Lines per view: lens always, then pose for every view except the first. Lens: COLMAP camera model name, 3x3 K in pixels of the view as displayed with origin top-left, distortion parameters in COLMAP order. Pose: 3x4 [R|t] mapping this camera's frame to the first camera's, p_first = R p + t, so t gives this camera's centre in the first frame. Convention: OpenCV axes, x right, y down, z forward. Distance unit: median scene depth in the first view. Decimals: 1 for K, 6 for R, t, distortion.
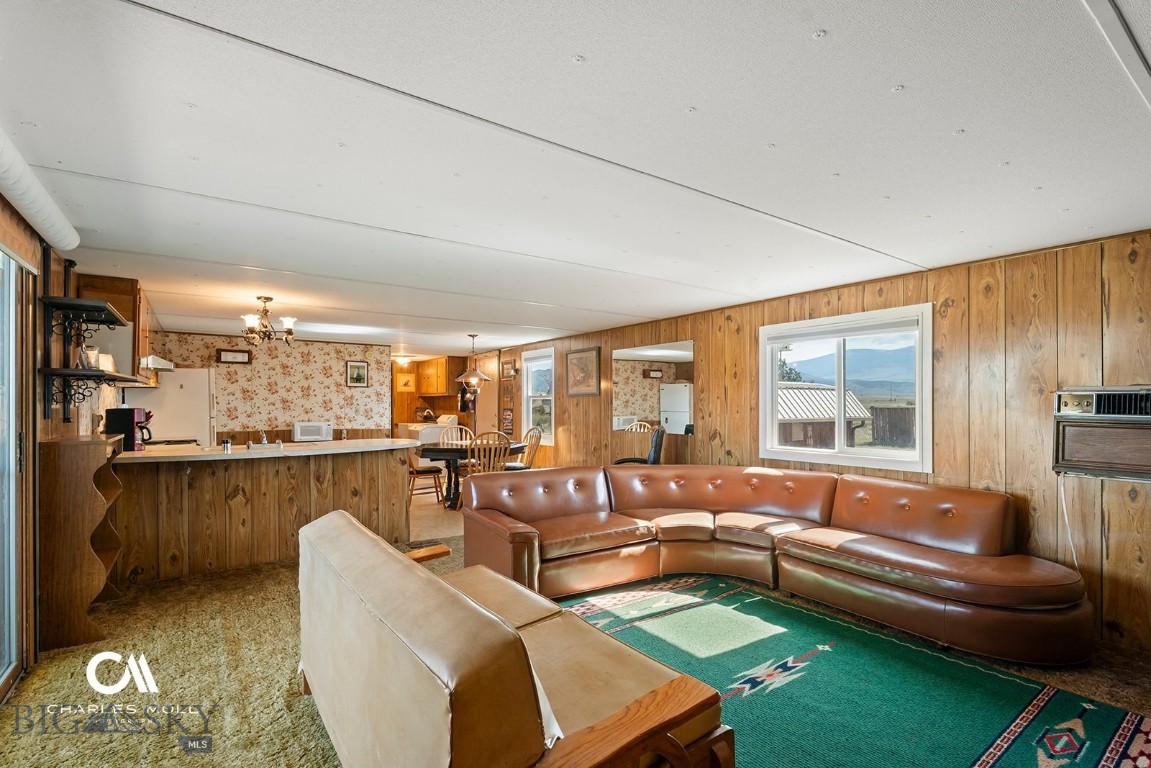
lens RADIAL K [[530.6, 0, 576.2], [0, 530.6, 392.4], [0, 0, 1]] dist [0.003225, 0.000248]
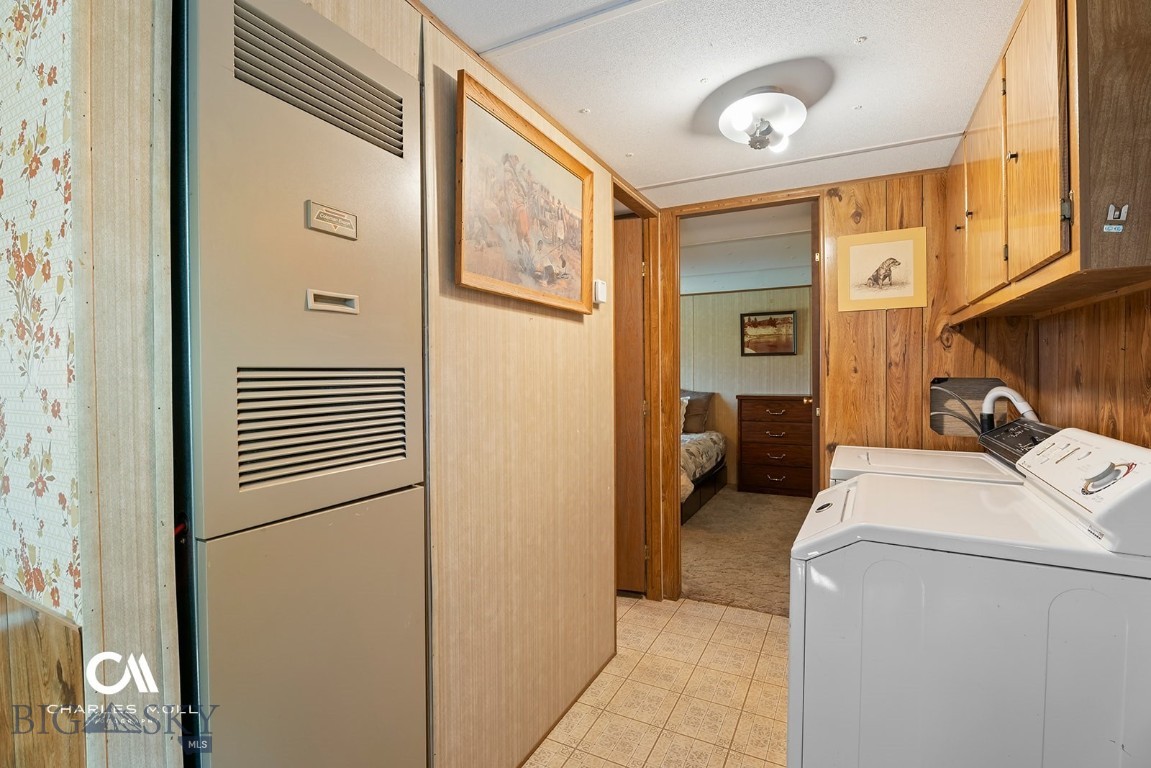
lens RADIAL K [[530.6, 0, 574.3], [0, 530.6, 385.8], [0, 0, 1]] dist [0.003225, 0.000248]
pose [[0.456280, 0.011480, -0.889762, -0.172954], [0.020285, 0.999523, 0.023298, 0.023451], [0.889605, -0.028679, 0.455830, 0.764290]]
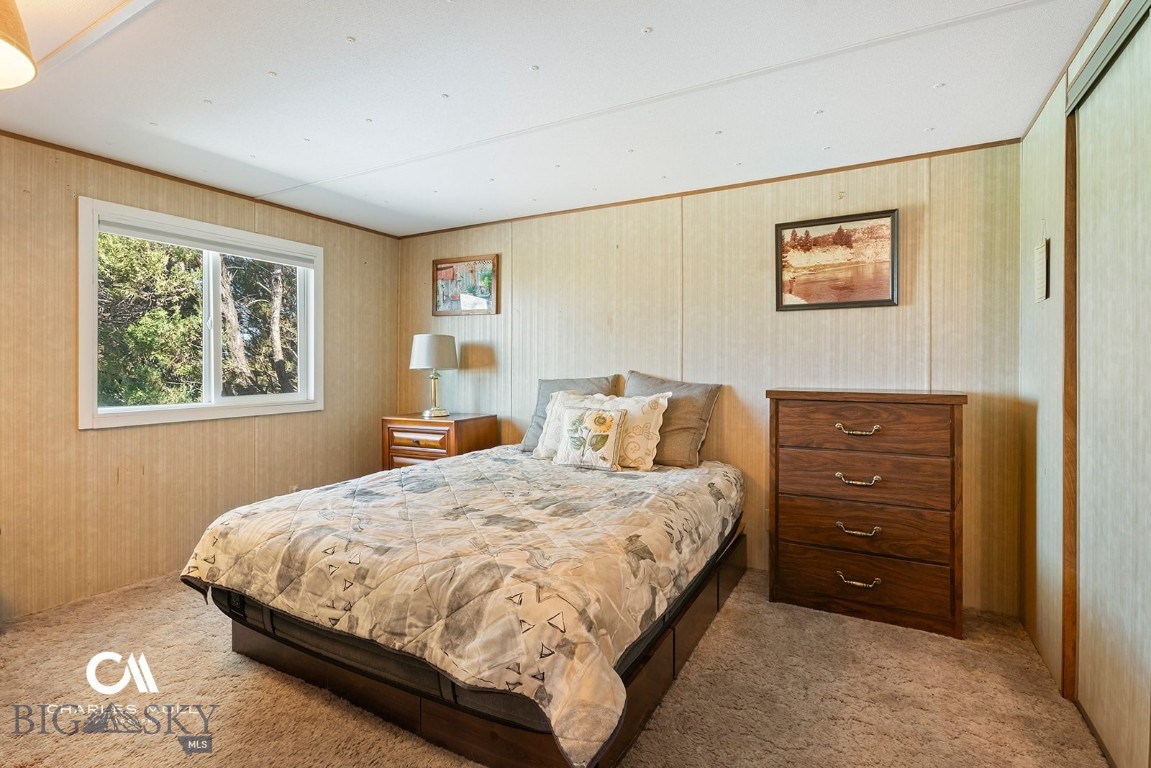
lens RADIAL K [[530.6, 0, 579.2], [0, 530.6, 374.9], [0, 0, 1]] dist [0.003225, 0.000248]
pose [[0.425872, 0.003882, -0.904775, -0.269439], [0.012192, 0.999875, 0.010028, 0.030029], [0.904701, -0.015302, 0.425771, 0.856163]]
